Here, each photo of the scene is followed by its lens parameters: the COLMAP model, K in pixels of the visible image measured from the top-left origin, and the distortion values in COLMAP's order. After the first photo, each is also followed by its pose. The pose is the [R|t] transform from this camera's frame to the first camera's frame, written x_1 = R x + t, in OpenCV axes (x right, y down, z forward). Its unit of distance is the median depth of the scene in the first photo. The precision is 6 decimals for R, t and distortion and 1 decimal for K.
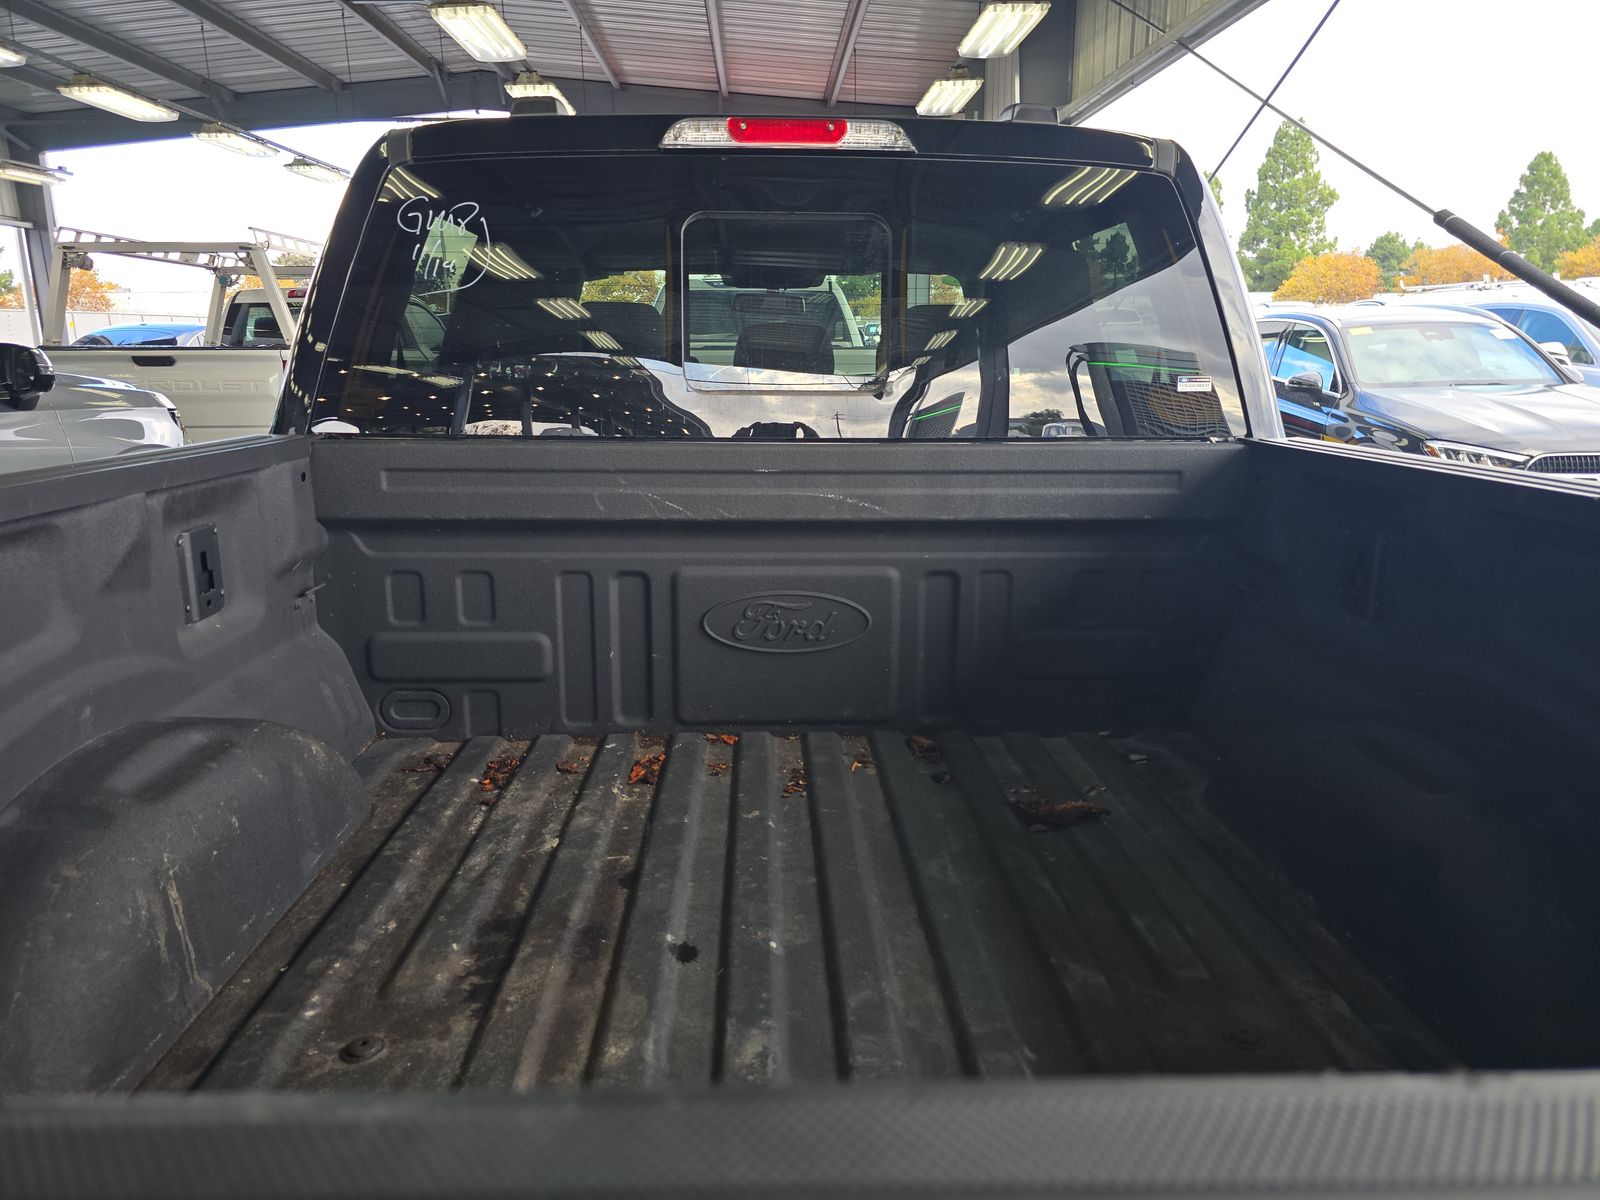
lens RADIAL K [[1080.7, 0, 809.9], [0, 1080.7, 601.1], [0, 0, 1]] dist [0.046342, -0.046428]
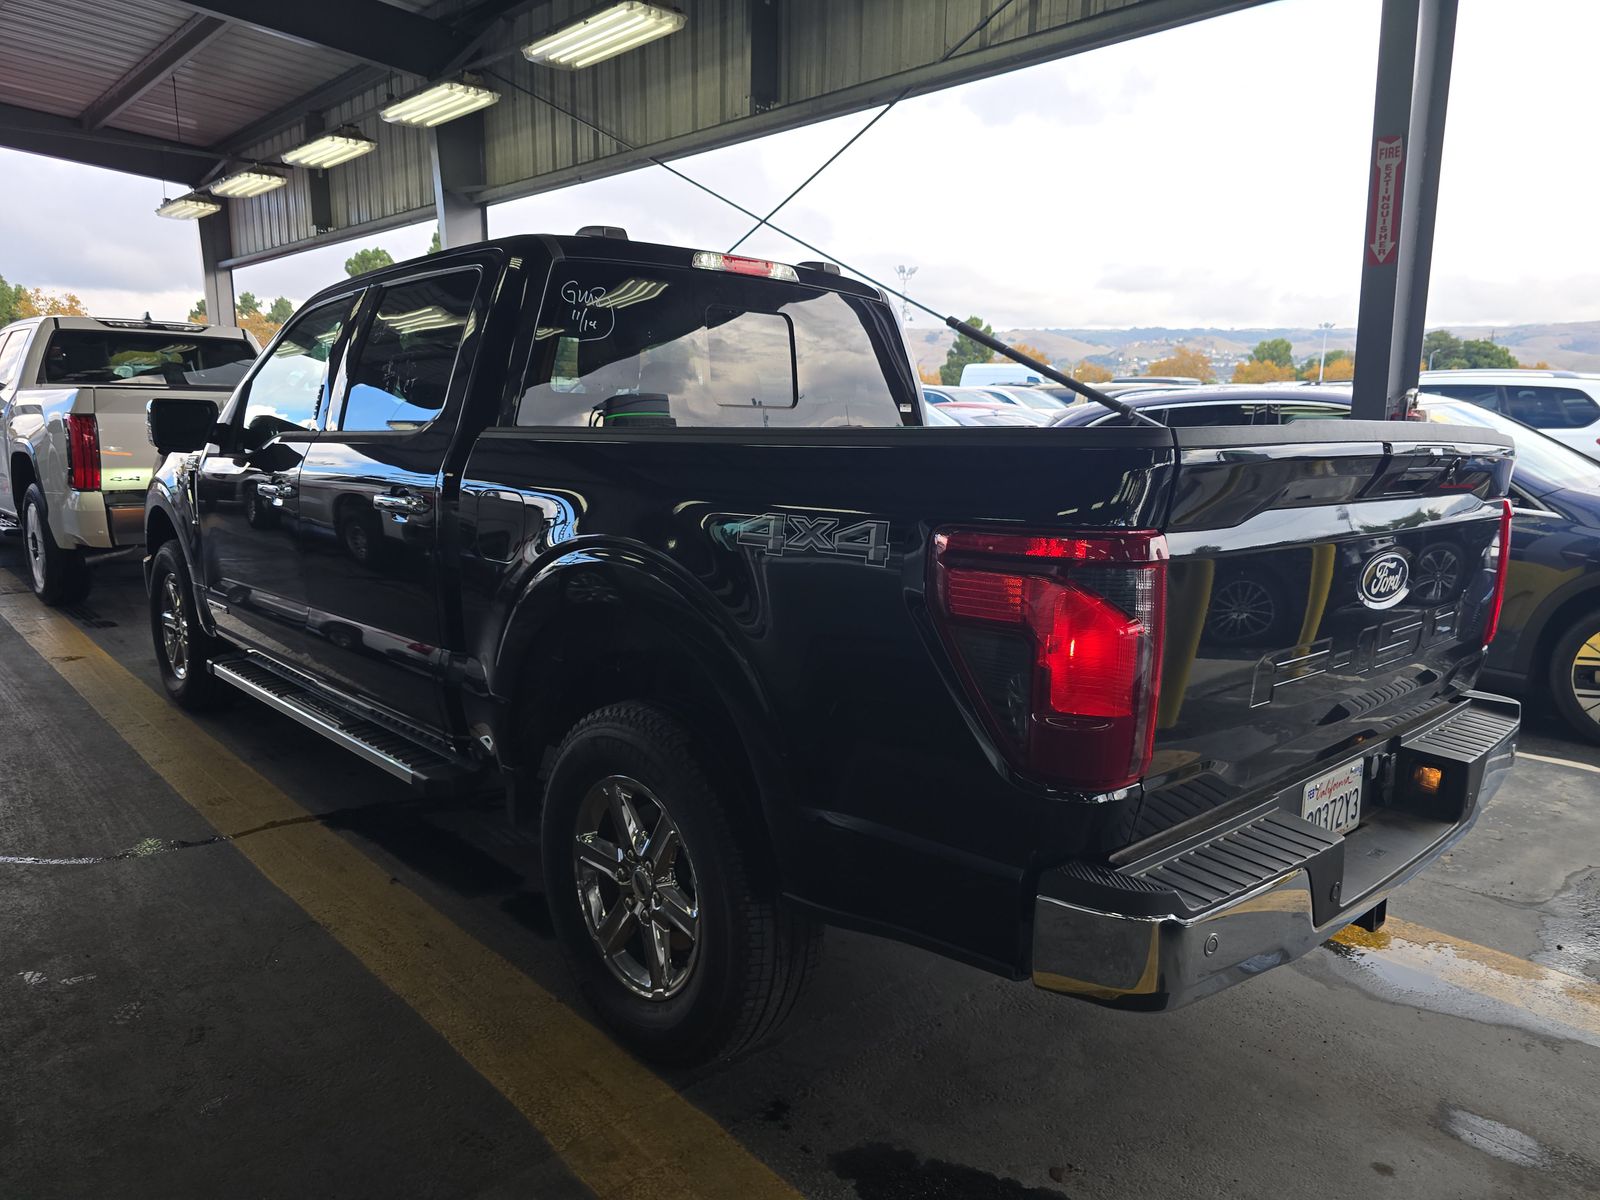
lens RADIAL K [[1080.7, 0, 809.9], [0, 1080.7, 601.1], [0, 0, 1]] dist [0.046342, -0.046428]
pose [[0.750321, -0.097662, 0.653820, -0.204412], [0.139686, 0.990118, -0.012408, 0.006900], [-0.646147, 0.100640, 0.756548, 0.018884]]
